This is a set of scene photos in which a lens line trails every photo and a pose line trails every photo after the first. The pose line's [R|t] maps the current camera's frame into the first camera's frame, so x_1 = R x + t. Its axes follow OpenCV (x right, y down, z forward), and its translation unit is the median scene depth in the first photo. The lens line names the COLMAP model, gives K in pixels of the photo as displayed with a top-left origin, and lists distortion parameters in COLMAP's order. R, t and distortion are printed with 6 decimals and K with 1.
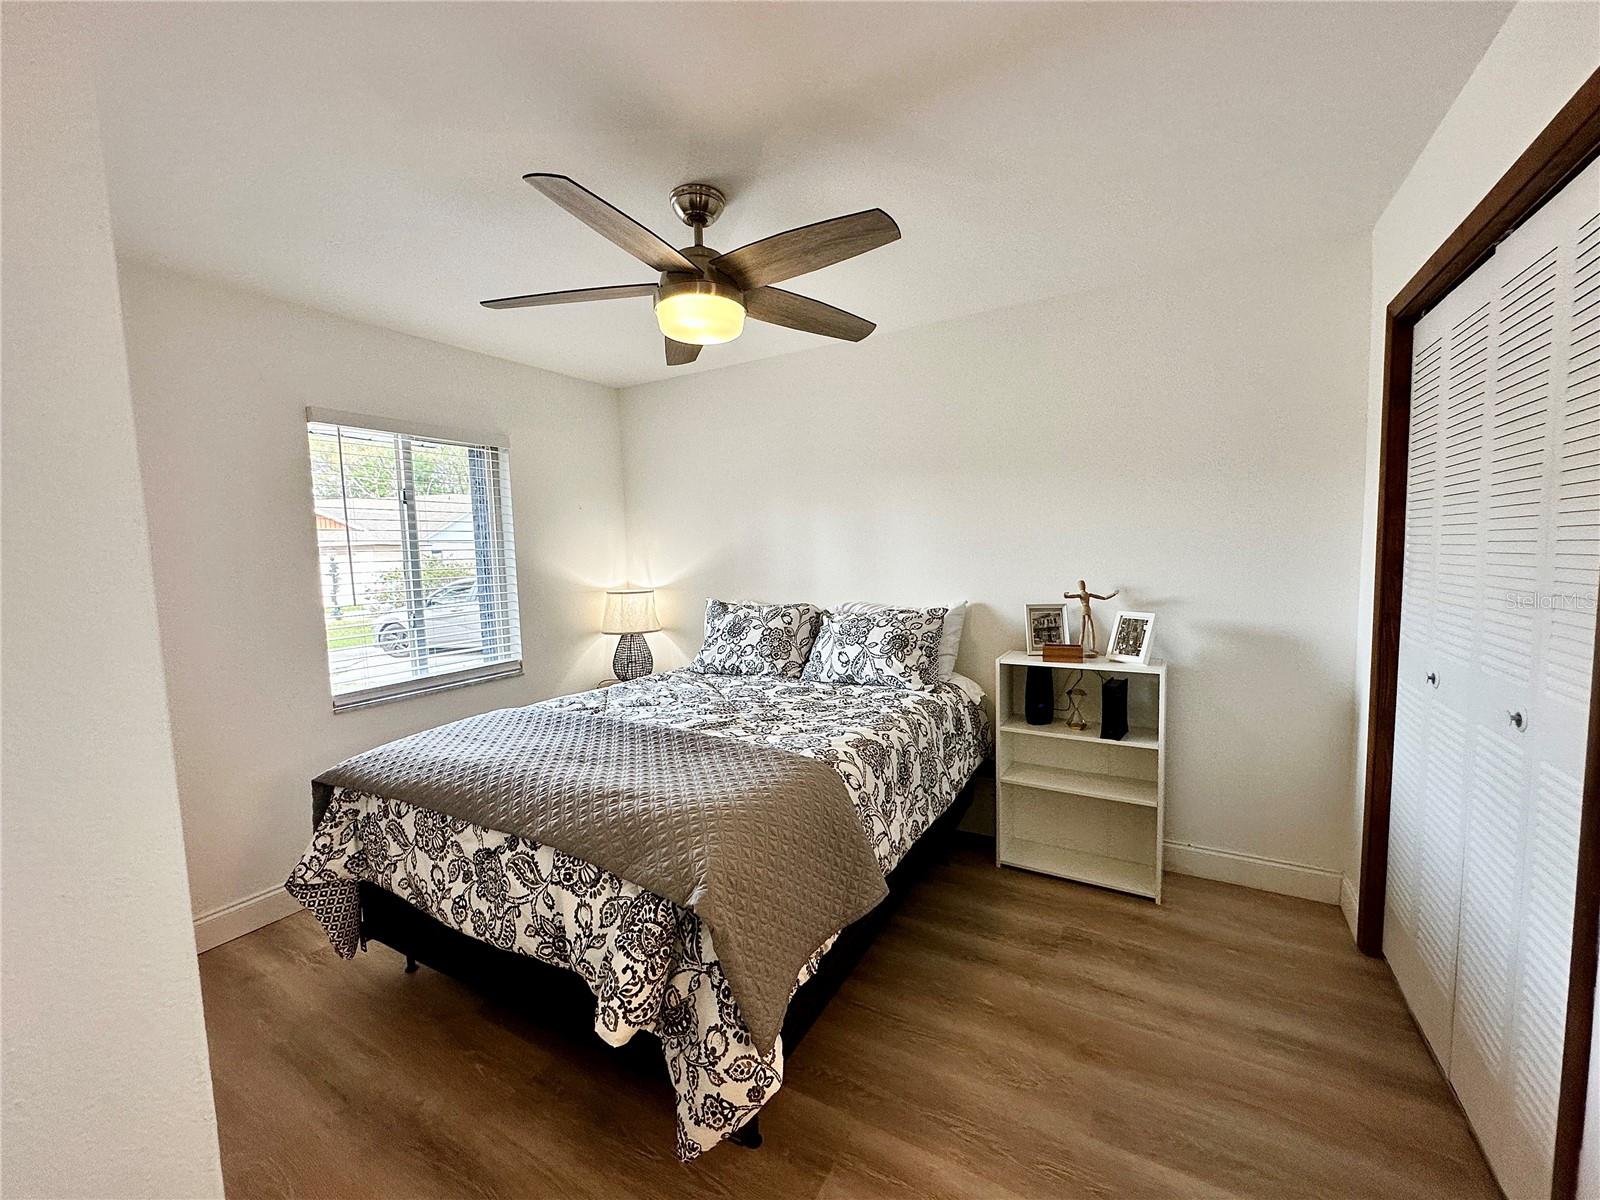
lens RADIAL K [[639.5, 0, 799.3], [0, 639.5, 601.5], [0, 0, 1]] dist [-0.003657, 0.001234]
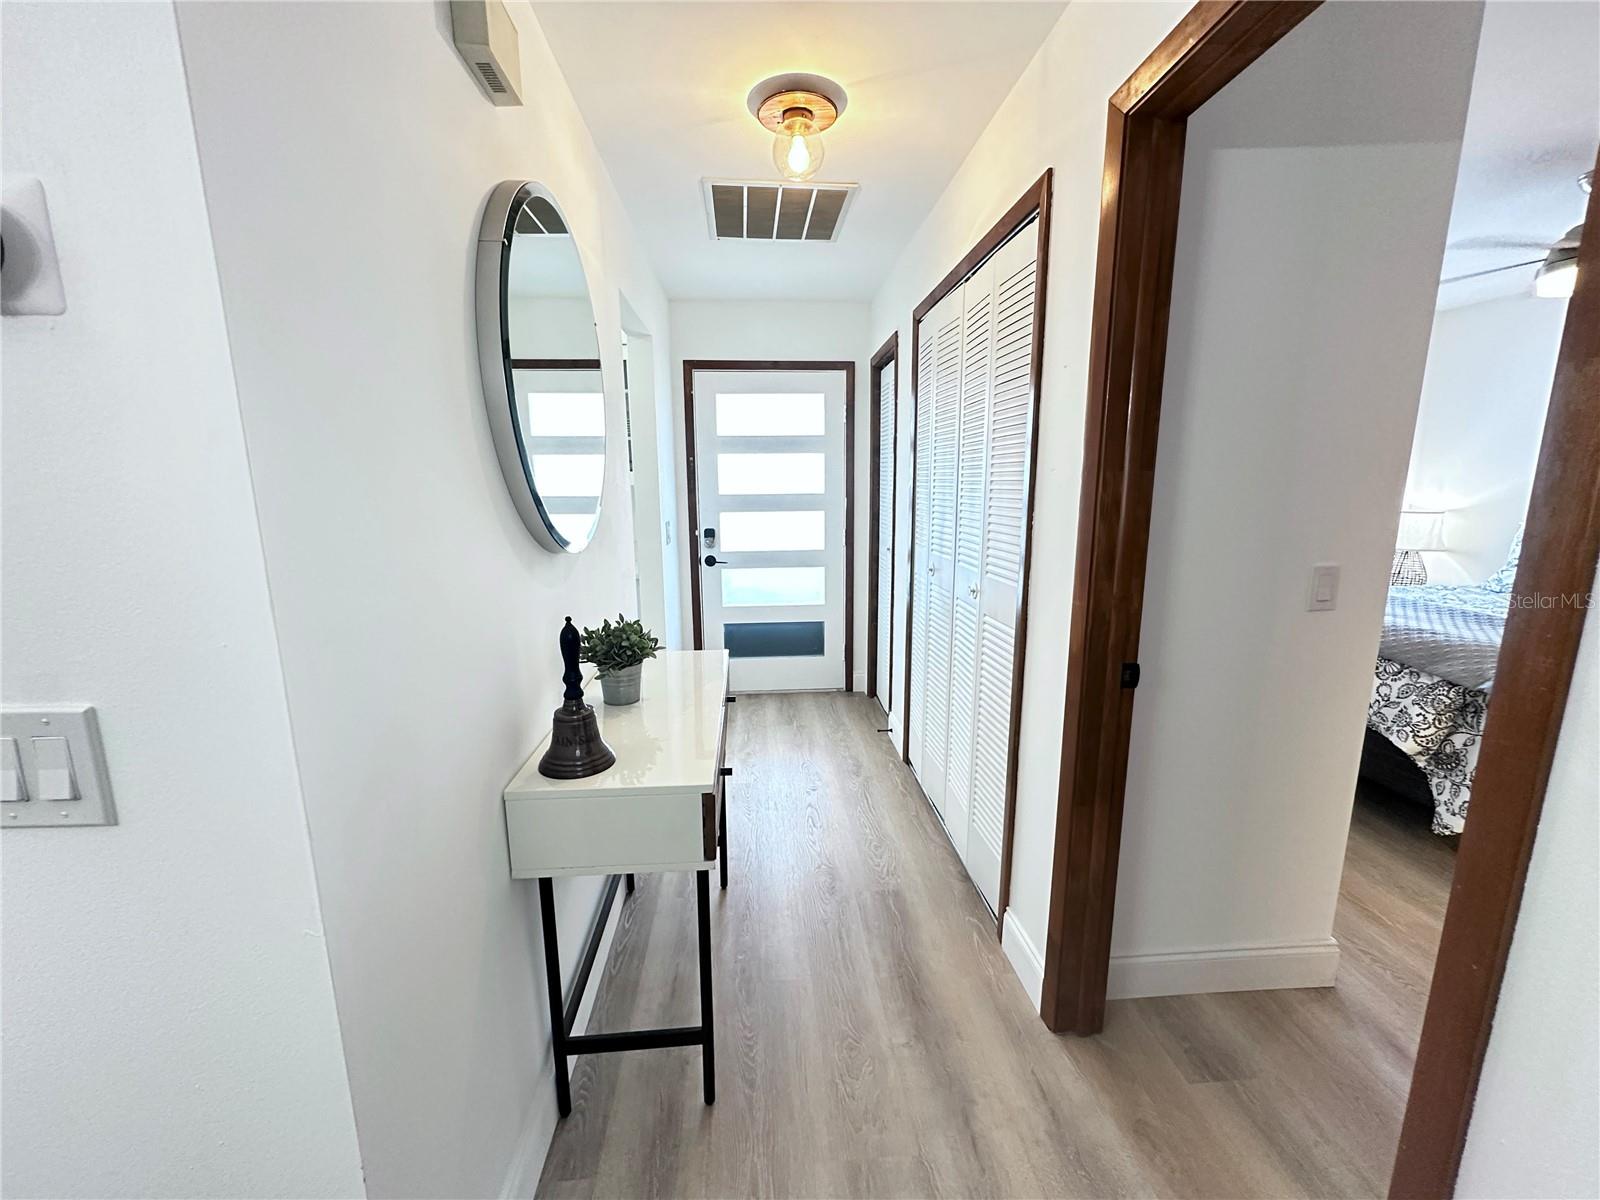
lens RADIAL K [[639.5, 0, 806.8], [0, 639.5, 597.2], [0, 0, 1]] dist [-0.003657, 0.001234]
pose [[0.567500, 0.181671, -0.803081, 0.117249], [-0.080456, 0.982923, 0.165499, 0.097793], [0.819433, -0.029308, 0.572425, -1.309374]]
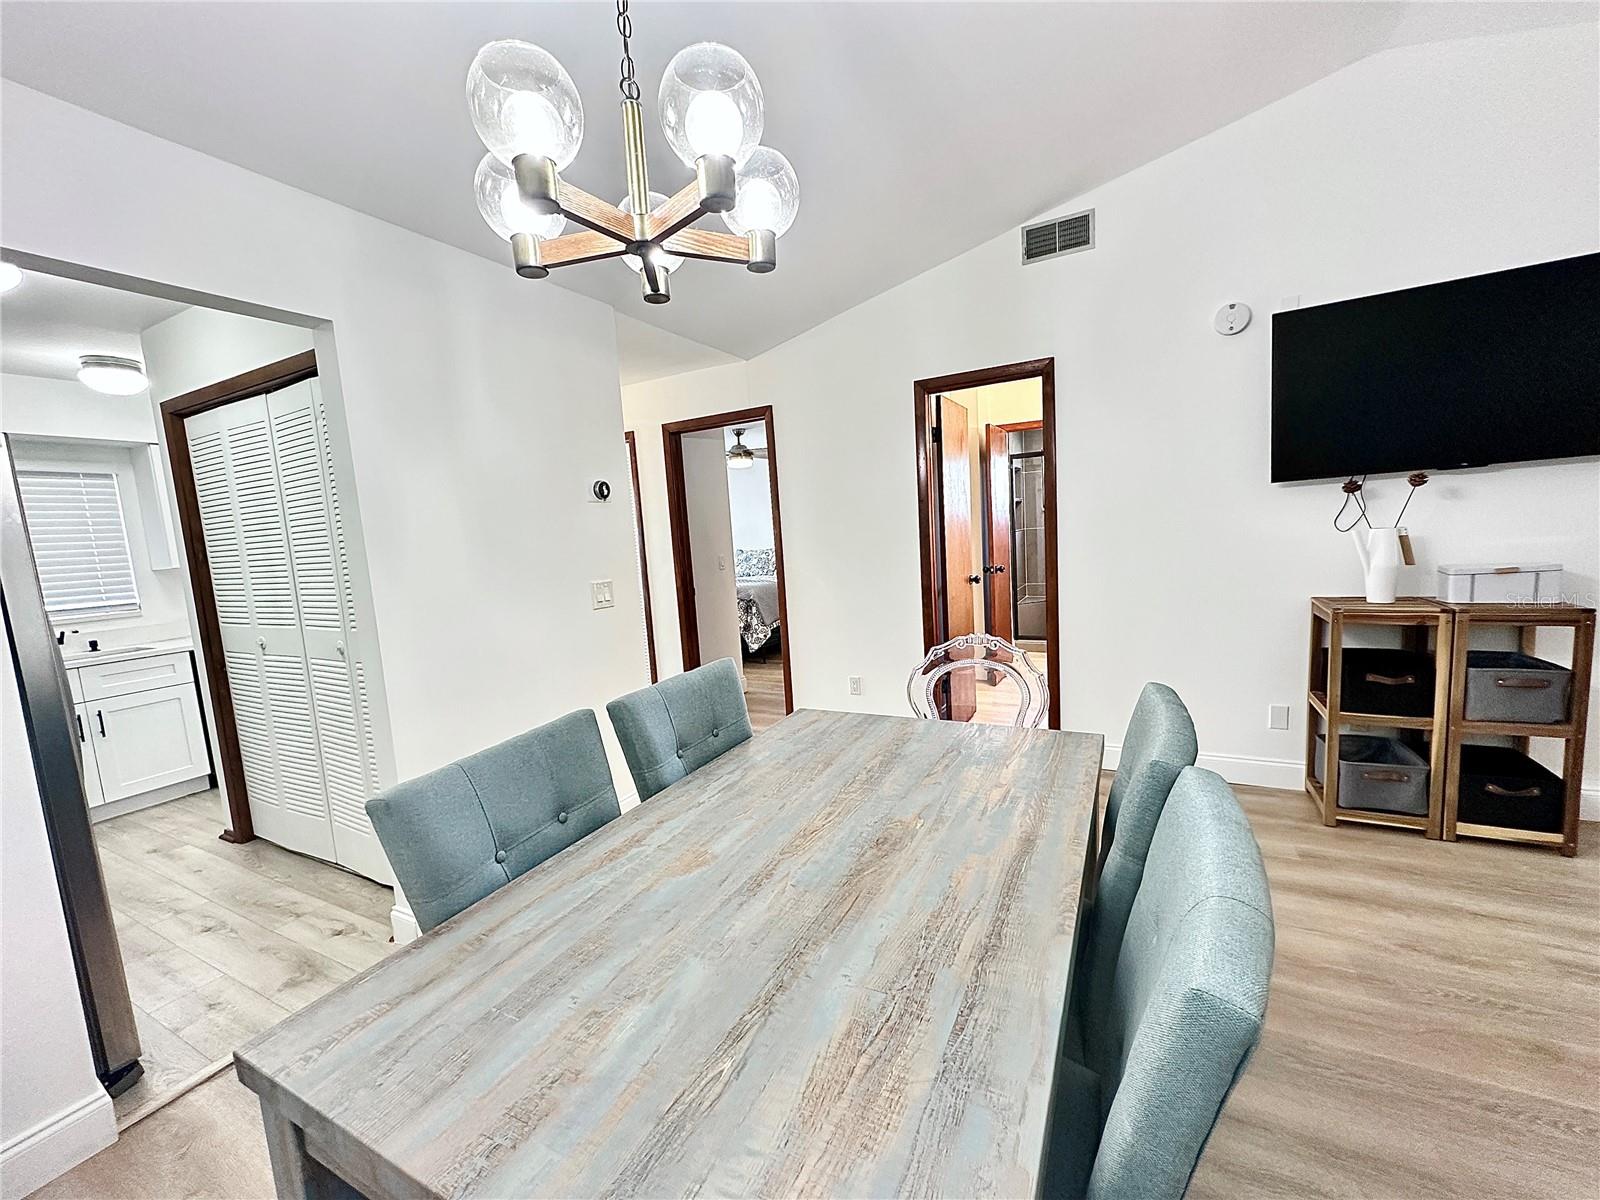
lens RADIAL K [[639.5, 0, 801.6], [0, 639.5, 602.6], [0, 0, 1]] dist [-0.003657, 0.001234]
pose [[0.998452, -0.041791, 0.036706, 0.039606], [0.040490, 0.998549, 0.035499, 0.323266], [-0.038136, -0.033957, 0.998695, -3.775823]]
